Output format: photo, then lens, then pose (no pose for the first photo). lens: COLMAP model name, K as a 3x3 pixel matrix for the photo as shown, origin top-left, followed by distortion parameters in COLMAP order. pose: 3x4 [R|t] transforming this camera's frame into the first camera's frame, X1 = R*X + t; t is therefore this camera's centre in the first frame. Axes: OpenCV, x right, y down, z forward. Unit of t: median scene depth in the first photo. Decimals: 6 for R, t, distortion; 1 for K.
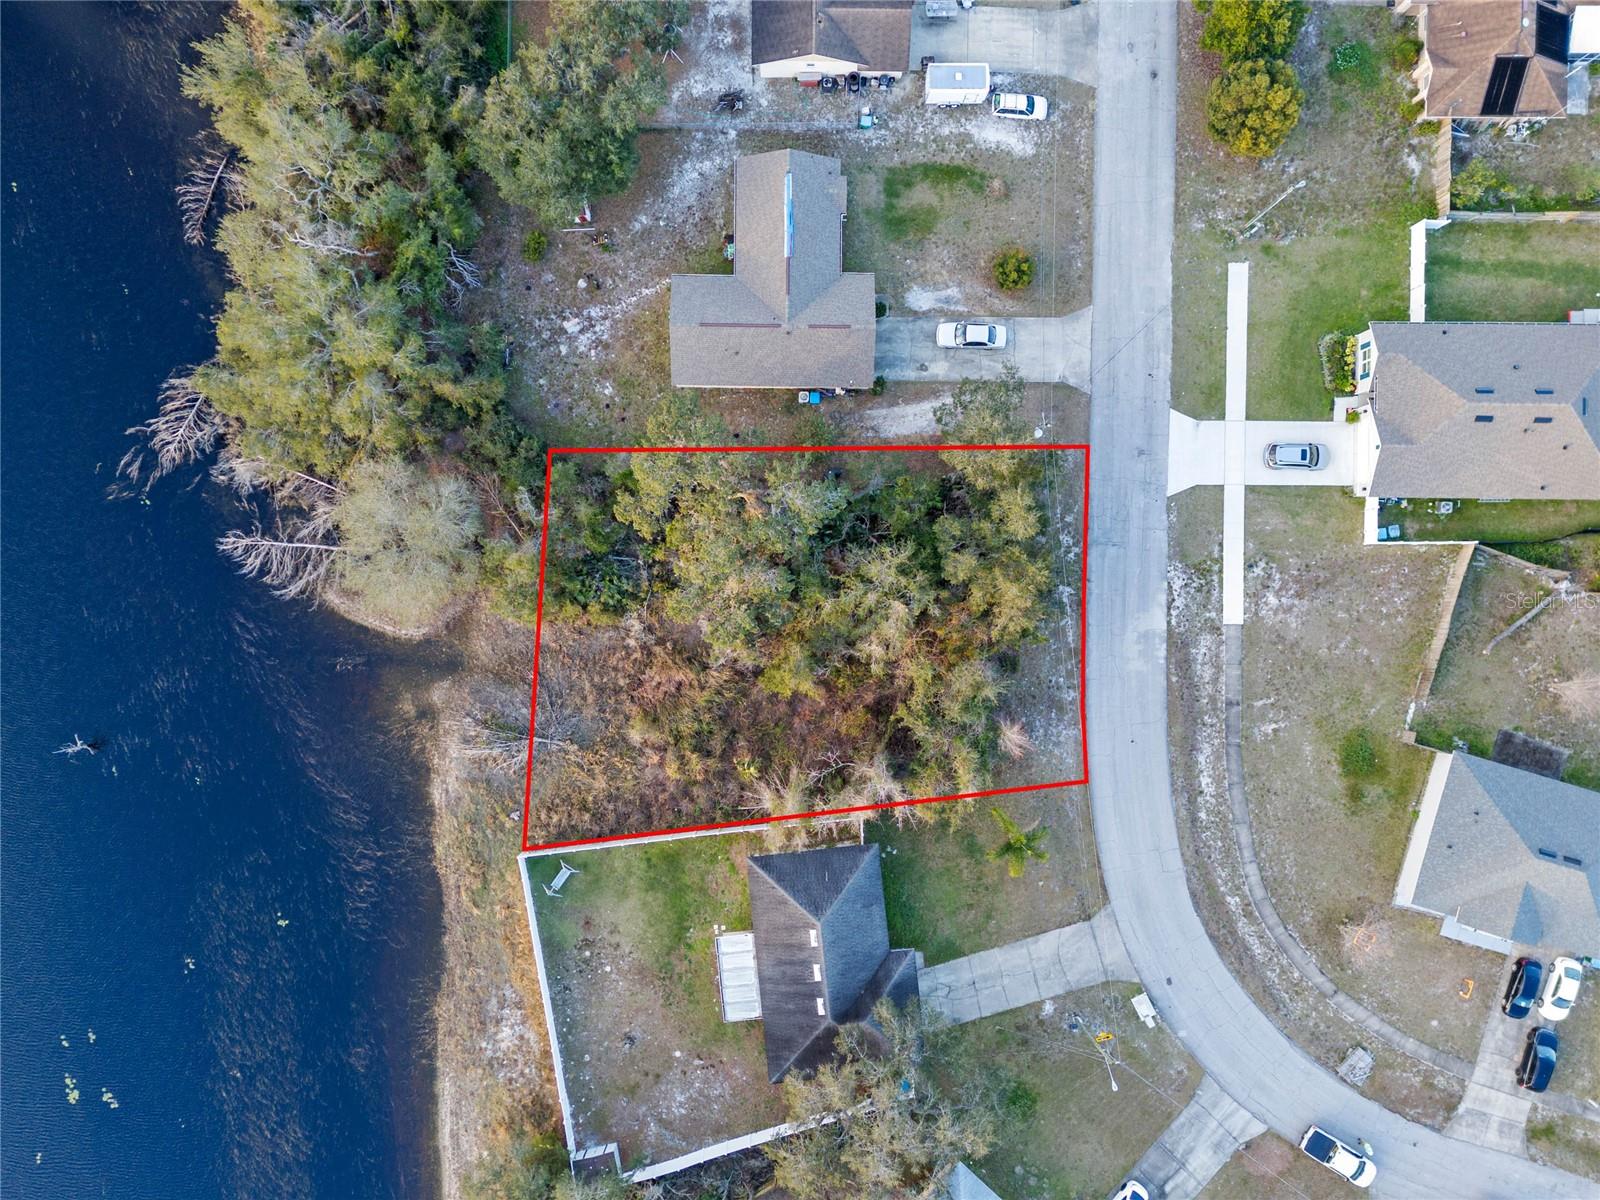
lens RADIAL K [[1153.7, 0, 800.0], [0, 1153.7, 600.0], [0, 0, 1]] dist [0.054575, -0.039462]
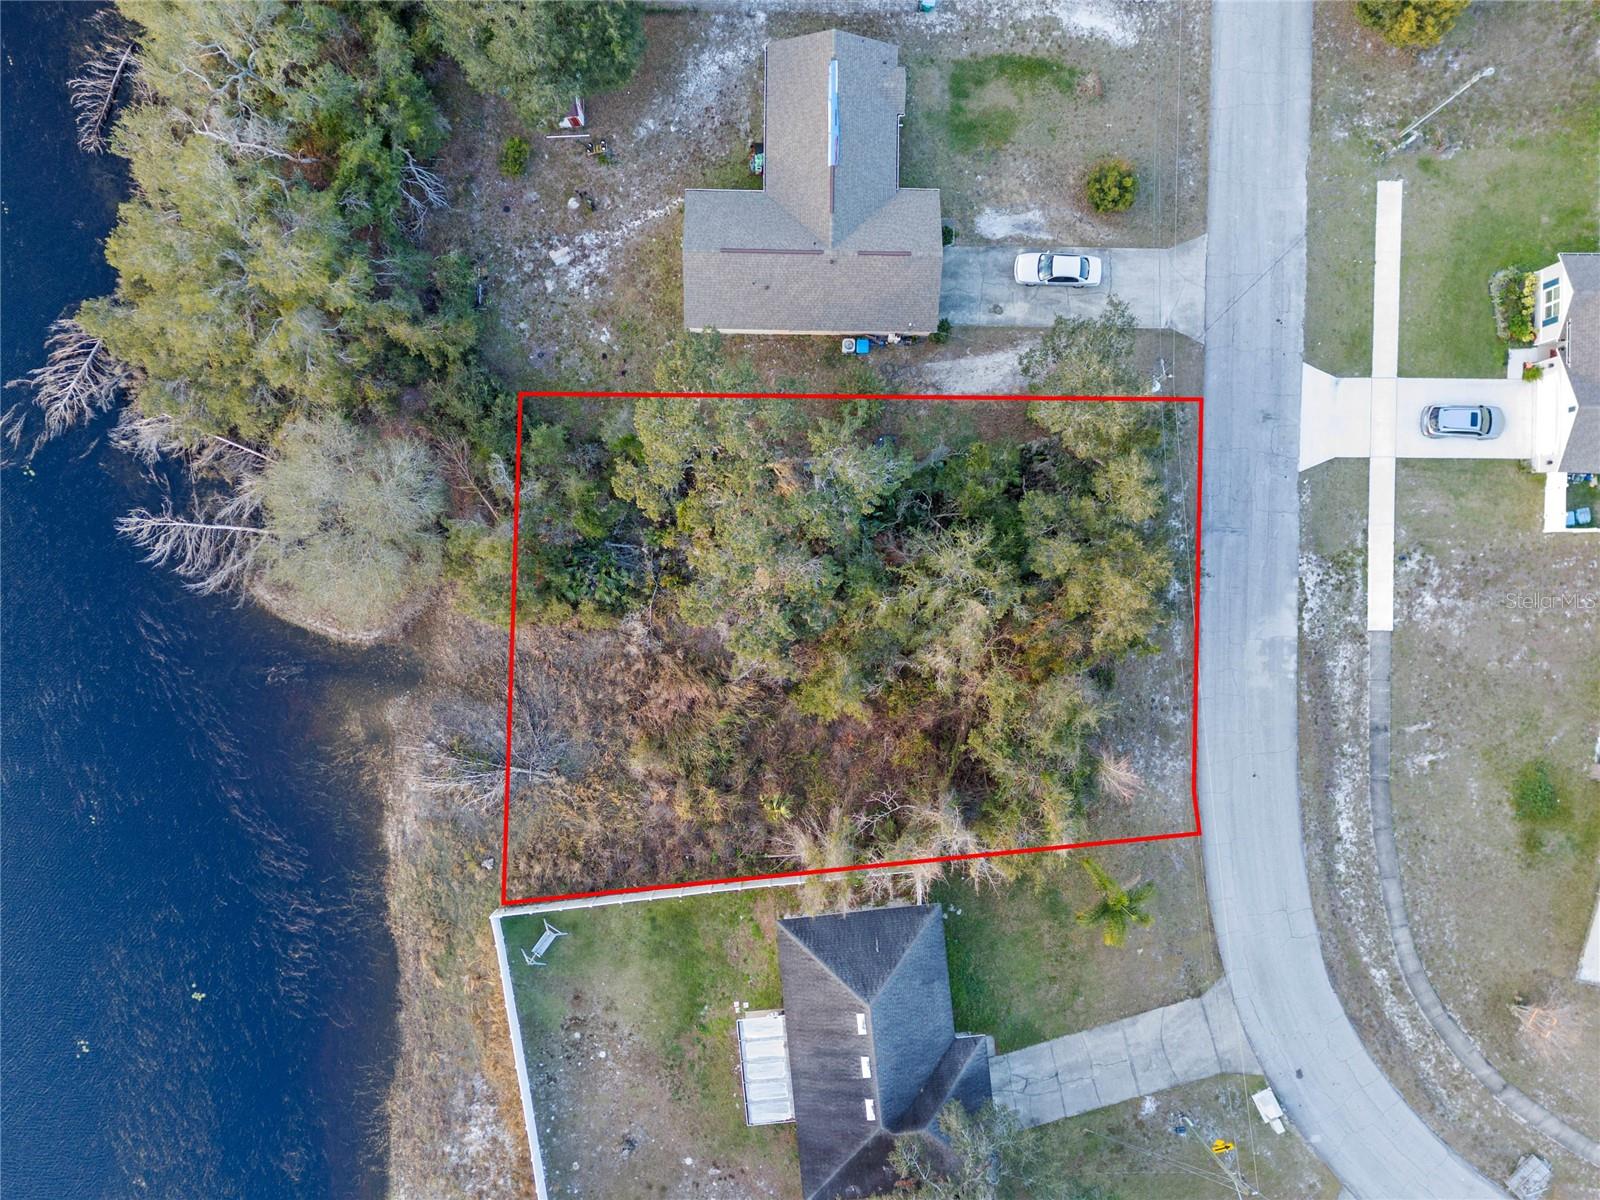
lens RADIAL K [[1153.7, 0, 800.0], [0, 1153.7, 600.0], [0, 0, 1]] dist [0.054575, -0.039462]
pose [[0.999985, 0.004328, 0.003443, -0.032344], [-0.004339, 0.999985, 0.003271, -0.001214], [-0.003429, -0.003285, 0.999989, 0.193482]]
